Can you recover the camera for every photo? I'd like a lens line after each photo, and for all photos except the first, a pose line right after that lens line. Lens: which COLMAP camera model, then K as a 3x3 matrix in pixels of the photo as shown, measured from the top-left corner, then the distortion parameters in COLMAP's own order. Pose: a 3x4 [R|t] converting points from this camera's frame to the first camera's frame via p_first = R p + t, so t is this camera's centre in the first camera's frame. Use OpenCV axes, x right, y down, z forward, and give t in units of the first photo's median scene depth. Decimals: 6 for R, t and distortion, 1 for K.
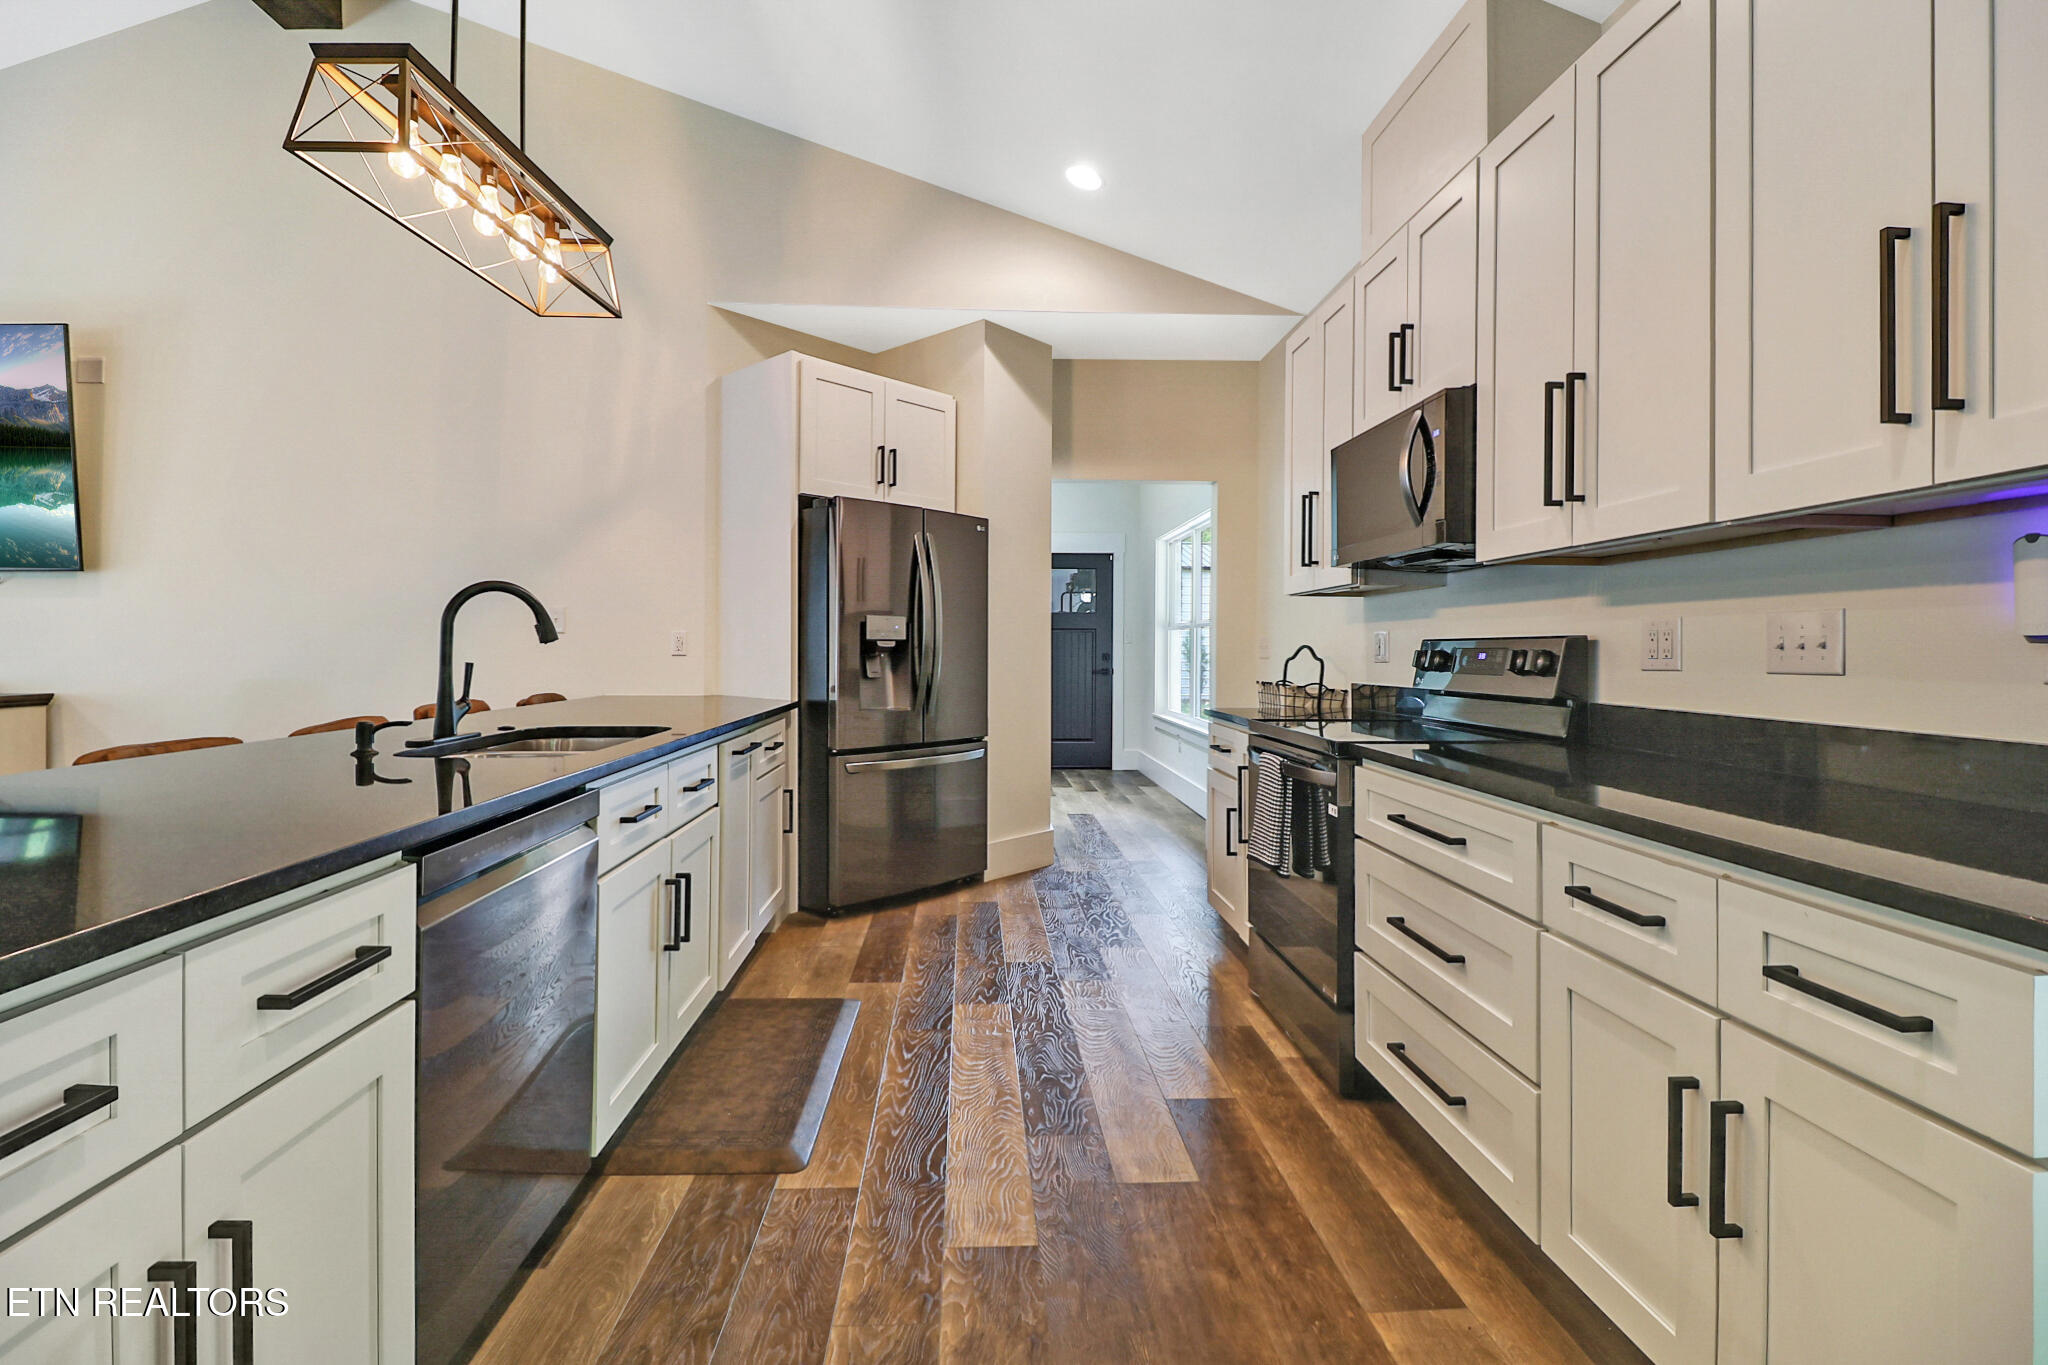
lens RADIAL K [[949.8, 0, 1017.2], [0, 949.8, 647.8], [0, 0, 1]] dist [-0.003499, -0.000679]
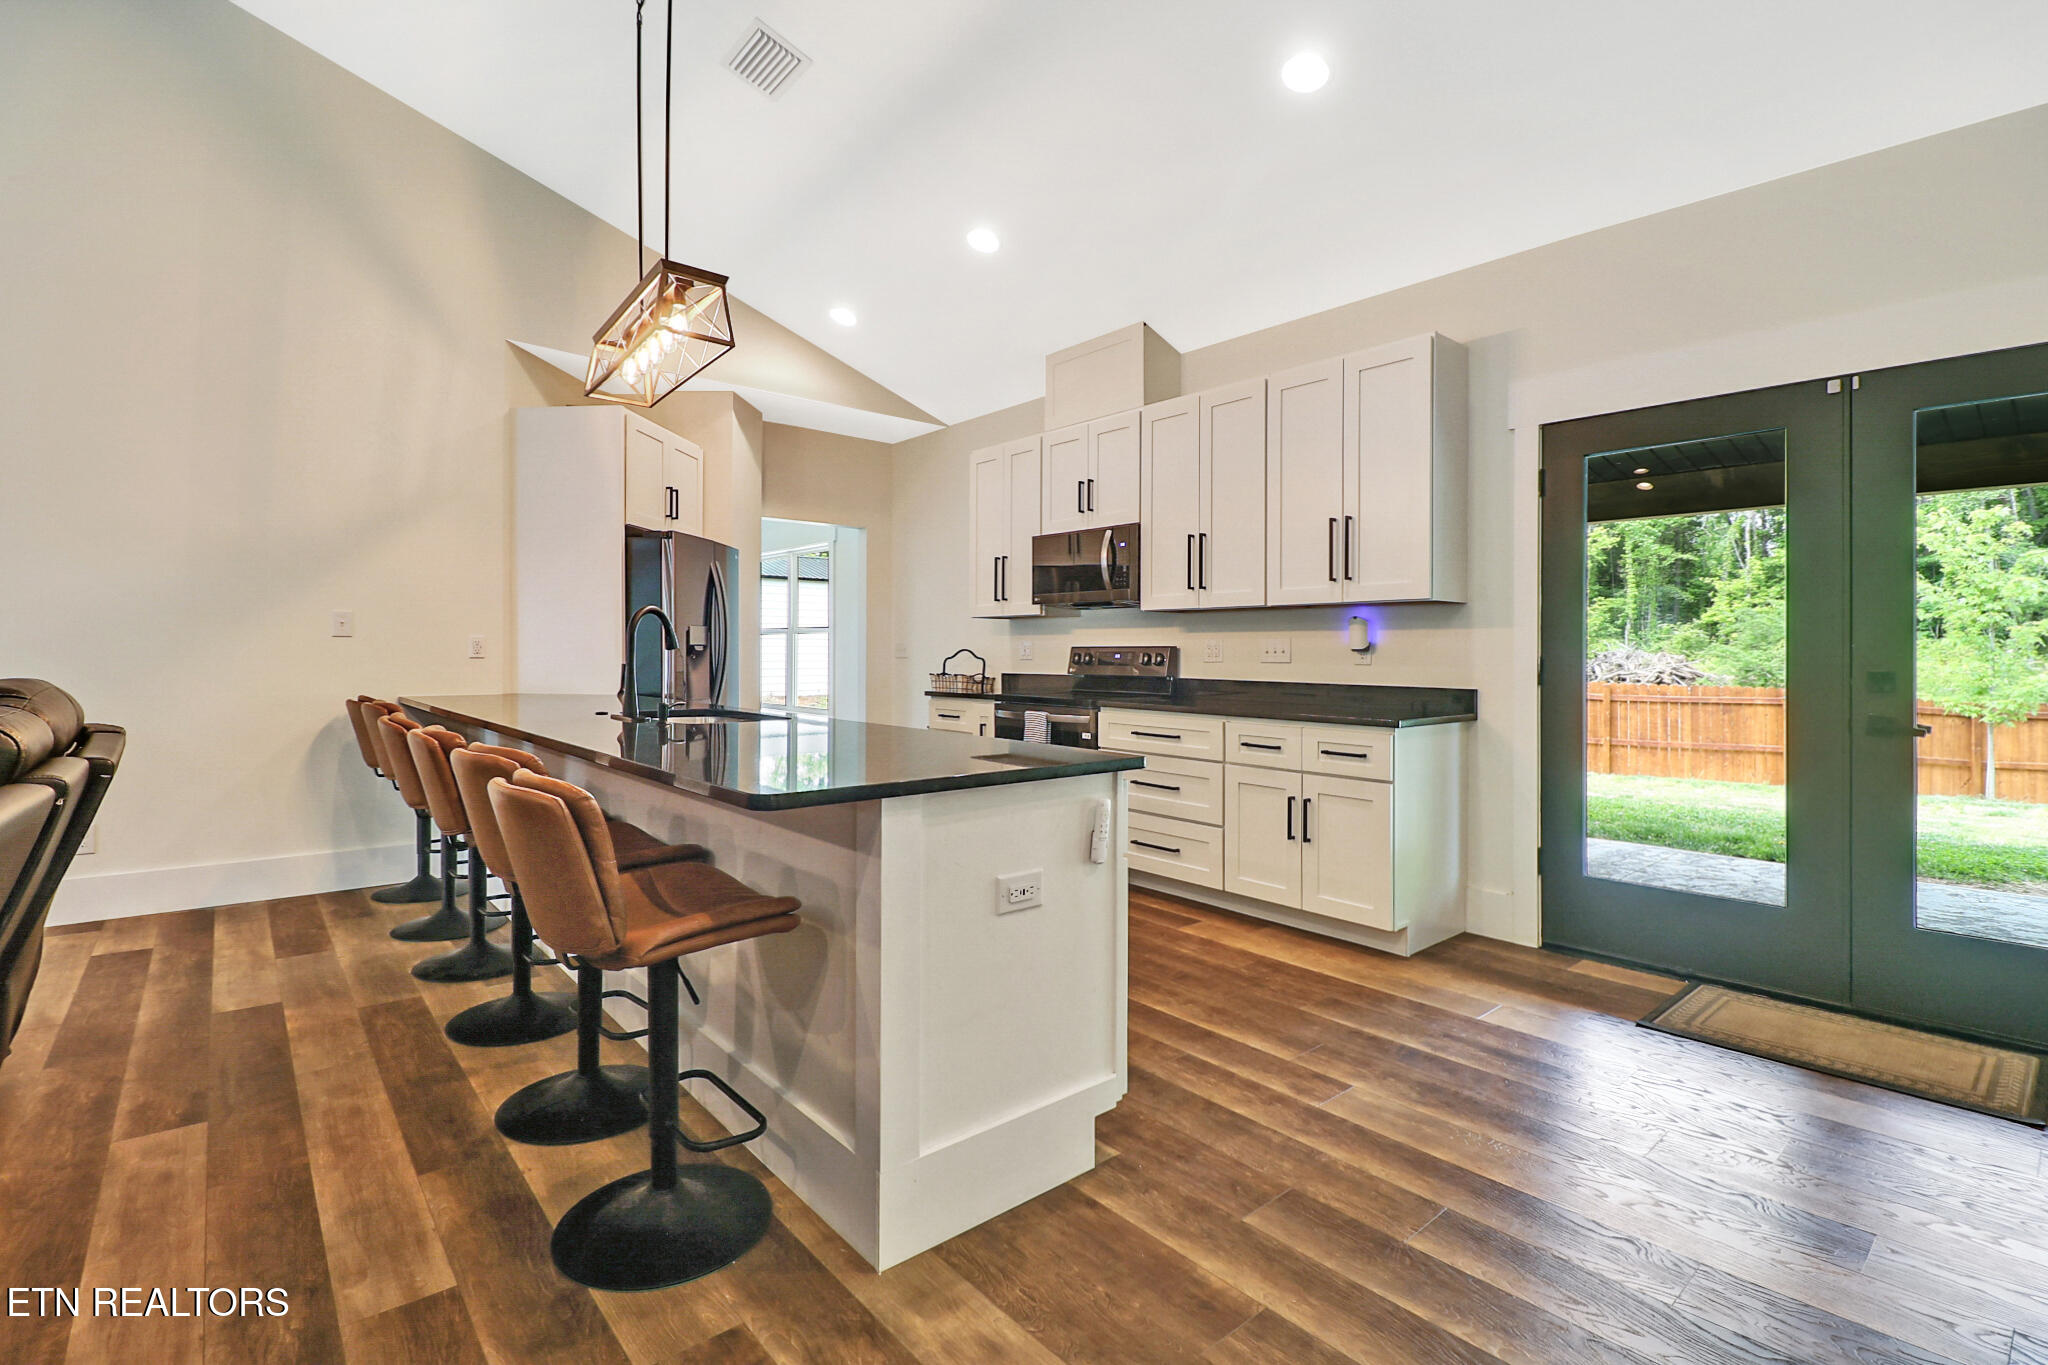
lens RADIAL K [[949.8, 0, 1017.2], [0, 949.8, 647.8], [0, 0, 1]] dist [-0.003499, -0.000679]
pose [[0.794729, 0.001095, 0.606963, -0.622451], [-0.001128, 0.999999, -0.000327, -0.005198], [-0.606963, -0.000424, 0.794730, -0.295864]]
